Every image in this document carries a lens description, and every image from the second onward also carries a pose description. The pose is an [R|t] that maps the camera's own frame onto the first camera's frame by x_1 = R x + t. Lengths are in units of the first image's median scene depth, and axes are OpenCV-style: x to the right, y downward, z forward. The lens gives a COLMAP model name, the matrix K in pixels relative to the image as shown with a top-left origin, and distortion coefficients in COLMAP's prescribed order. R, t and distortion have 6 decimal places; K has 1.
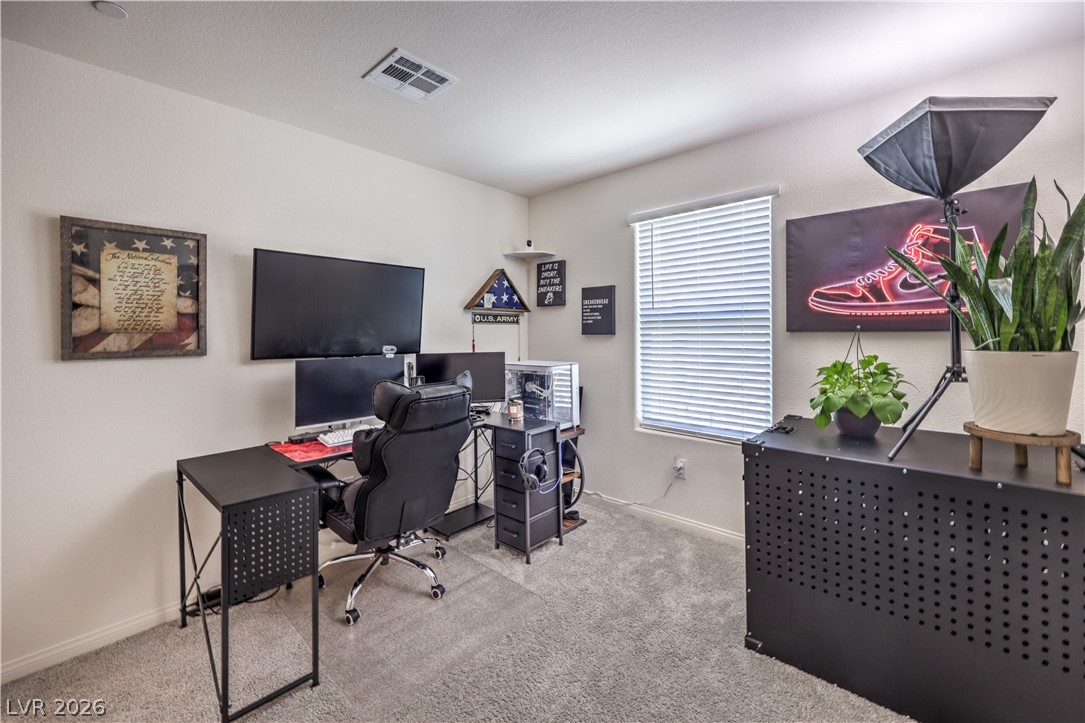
lens RADIAL K [[445.0, 0, 542.4], [0, 445.0, 335.8], [0, 0, 1]] dist [-0.000172, 0.000054]
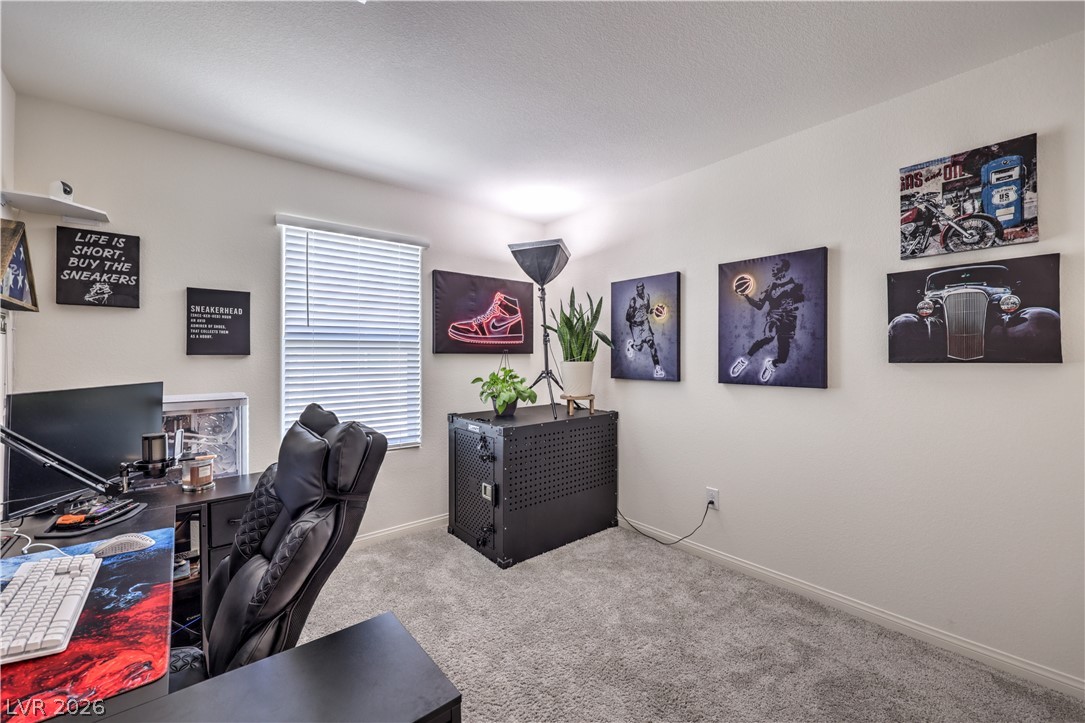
lens RADIAL K [[432.8, 0, 539.1], [0, 432.8, 357.4], [0, 0, 1]] dist [-0.003668, 0.000382]
pose [[0.141083, 0.004429, 0.989988, -0.677735], [0.007755, 0.999954, -0.005579, 0.013004], [-0.989967, 0.008464, 0.141042, 0.498099]]
